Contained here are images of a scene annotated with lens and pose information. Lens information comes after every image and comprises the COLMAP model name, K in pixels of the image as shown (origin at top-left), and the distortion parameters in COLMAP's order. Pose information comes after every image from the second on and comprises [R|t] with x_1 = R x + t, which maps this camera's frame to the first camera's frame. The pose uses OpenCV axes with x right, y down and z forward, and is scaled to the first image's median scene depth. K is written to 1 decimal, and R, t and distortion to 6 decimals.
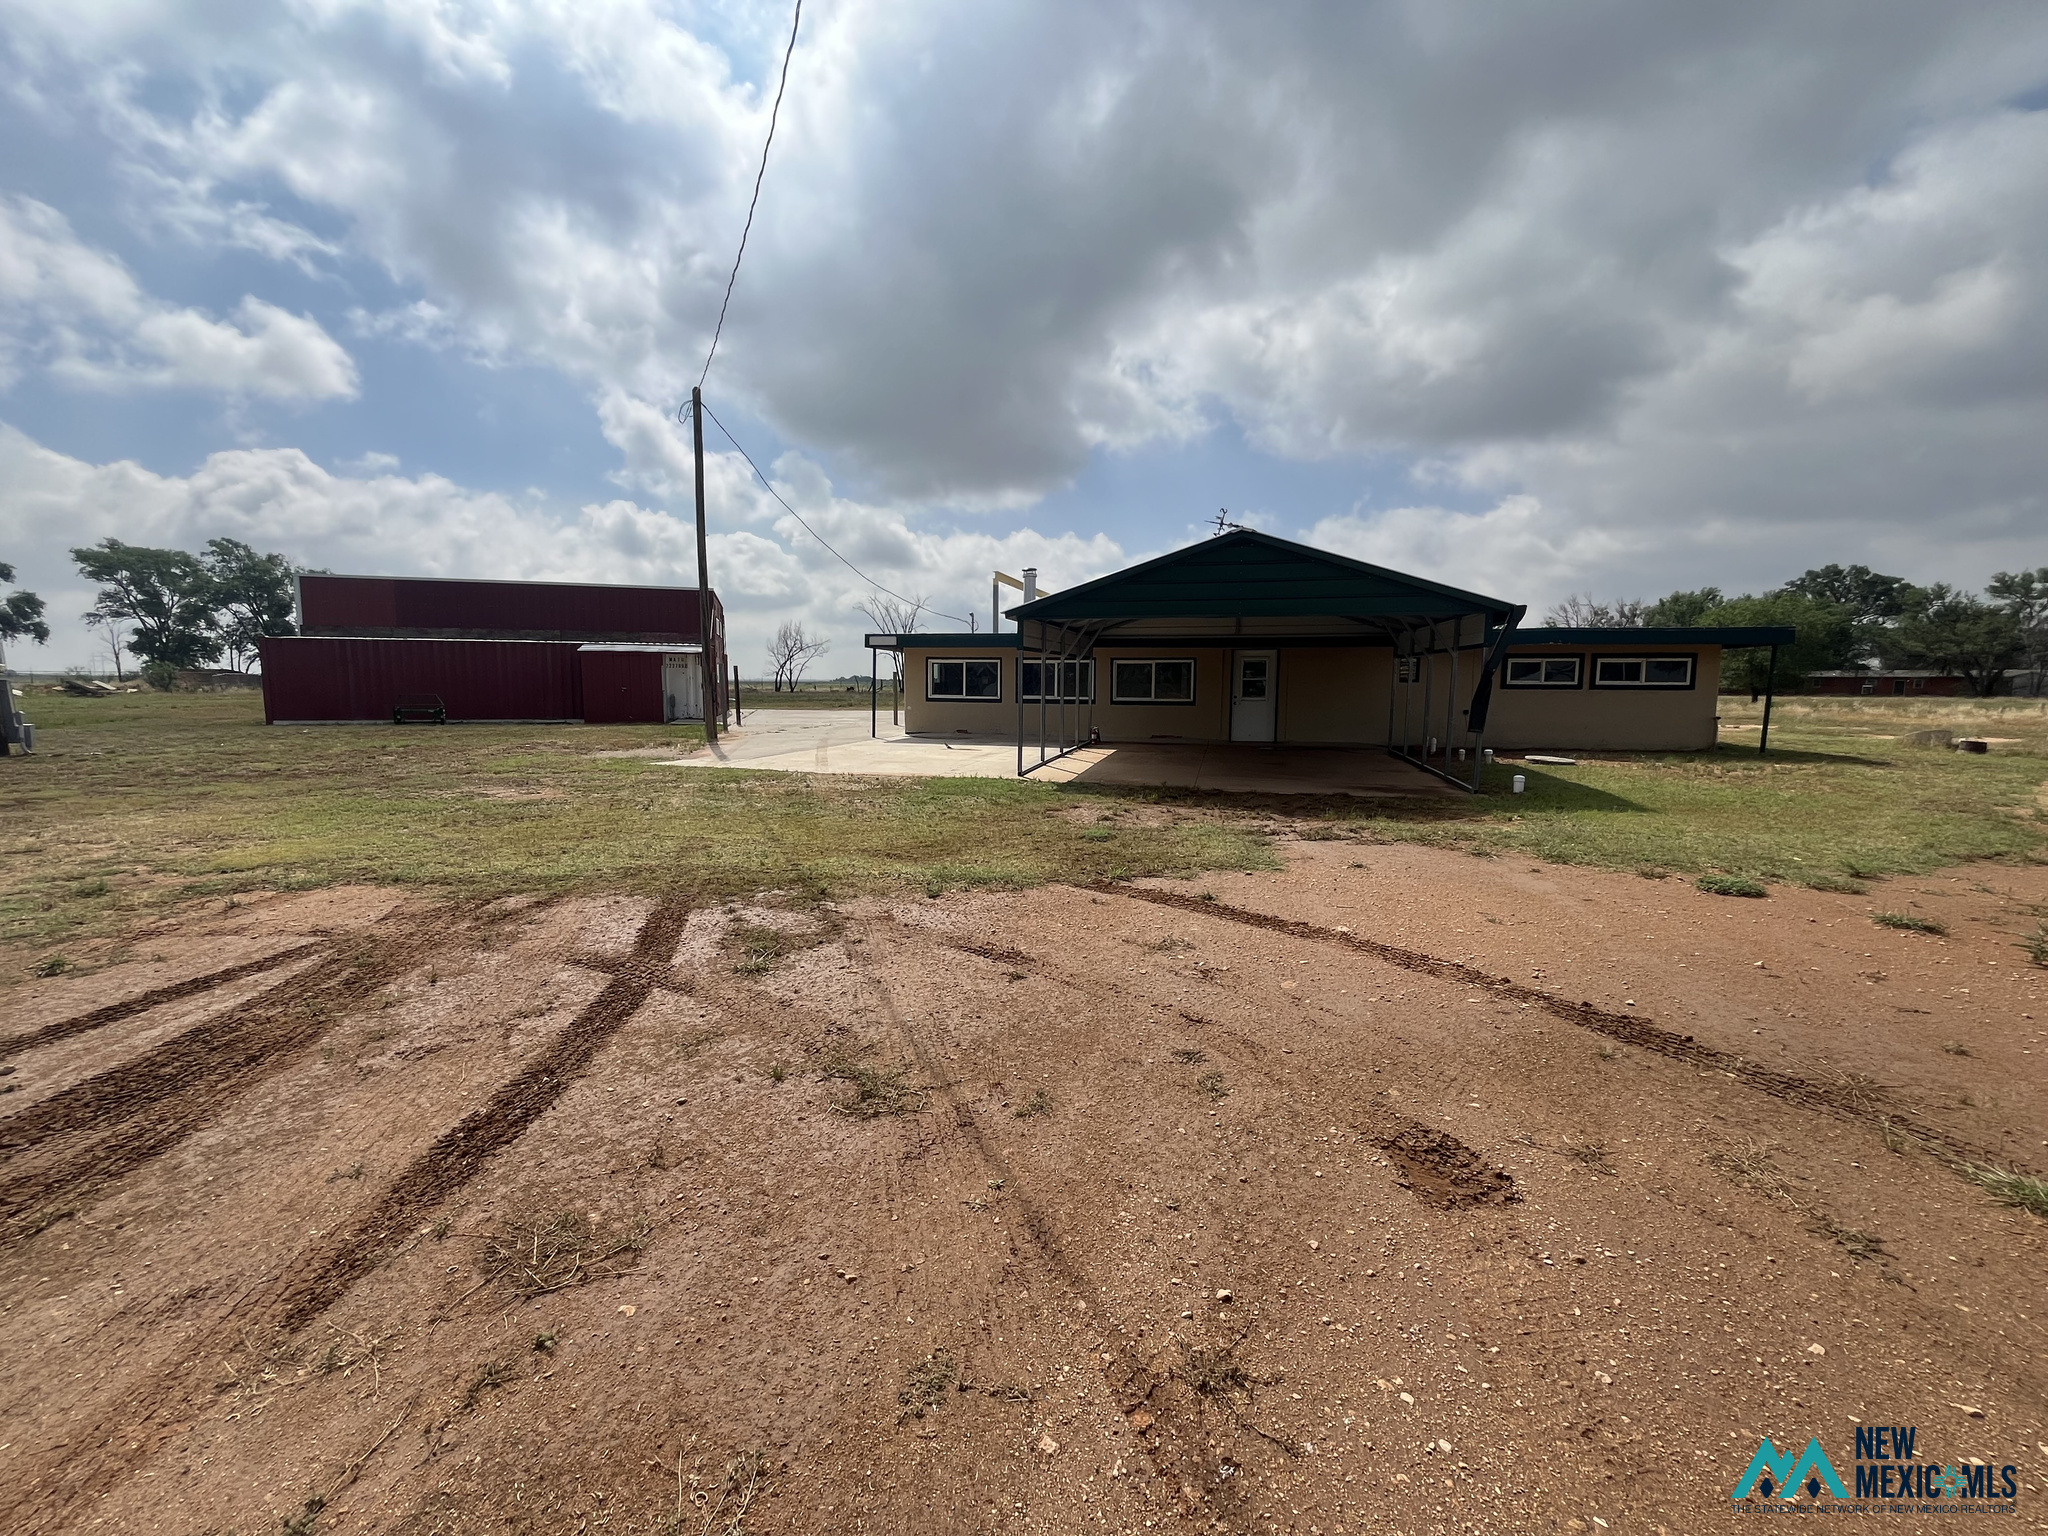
lens RADIAL K [[825.6, 0, 1025.4], [0, 825.6, 714.6], [0, 0, 1]] dist [0.000986, 0.000074]
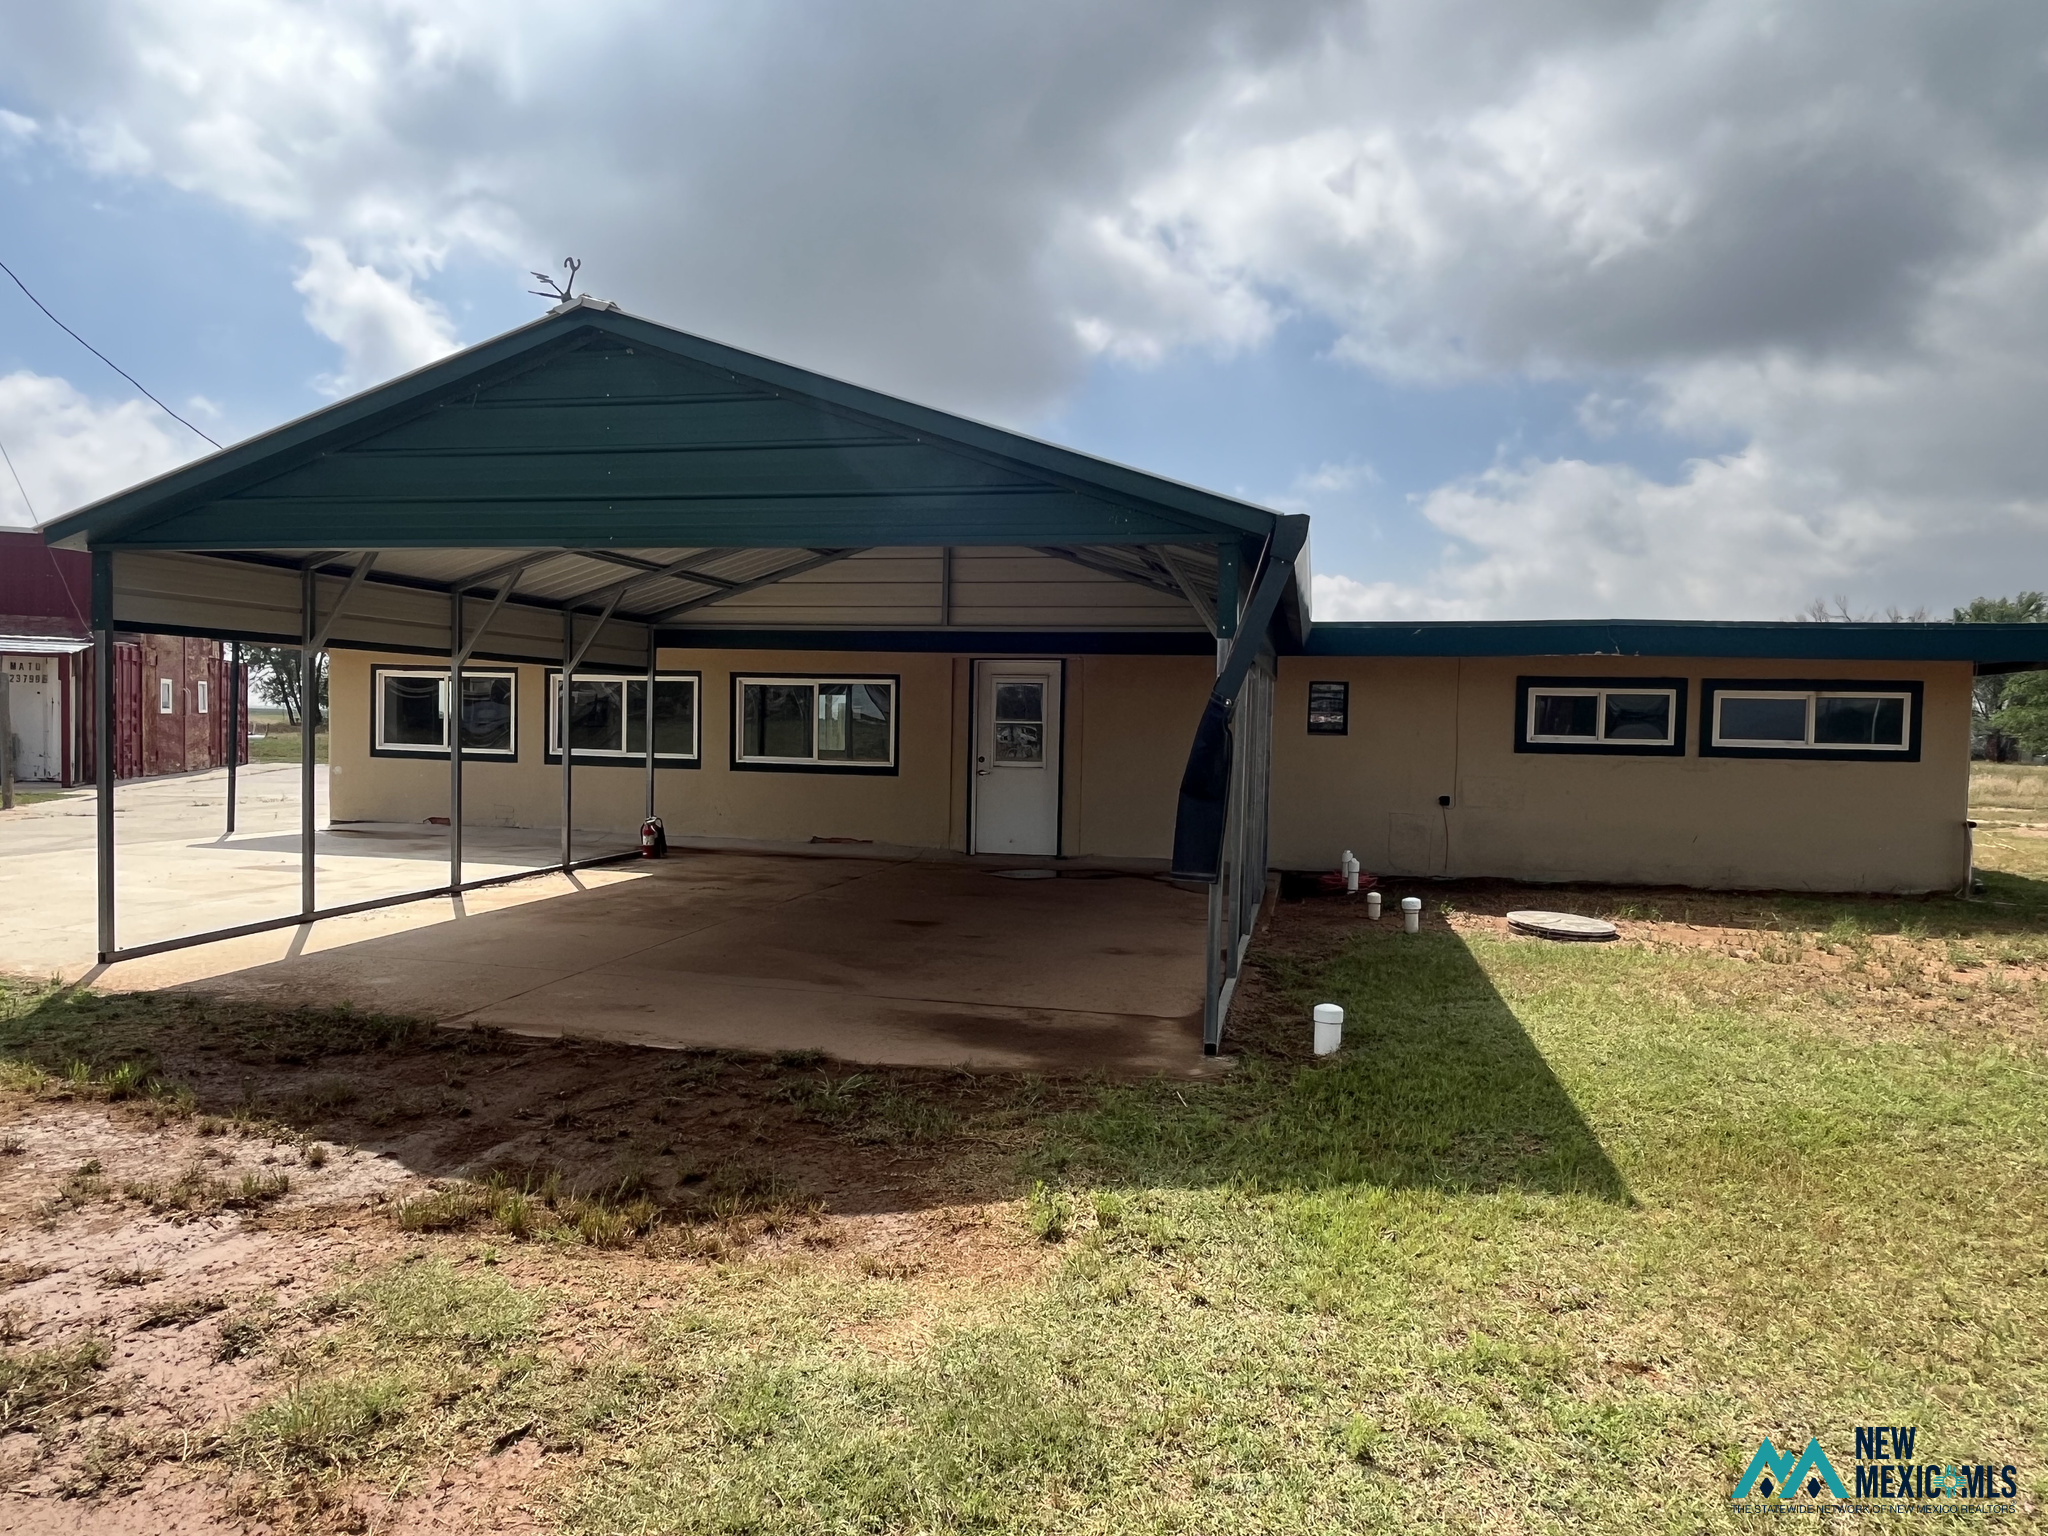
lens RADIAL K [[1252.4, 0, 1024.0], [0, 1252.4, 768.0], [0, 0, 1]] dist [-0.015529, -0.000780]
pose [[0.999854, 0.016340, 0.004903, 0.267466], [-0.016331, 0.999865, -0.001882, -0.014742], [-0.004933, 0.001801, 0.999986, 0.267588]]
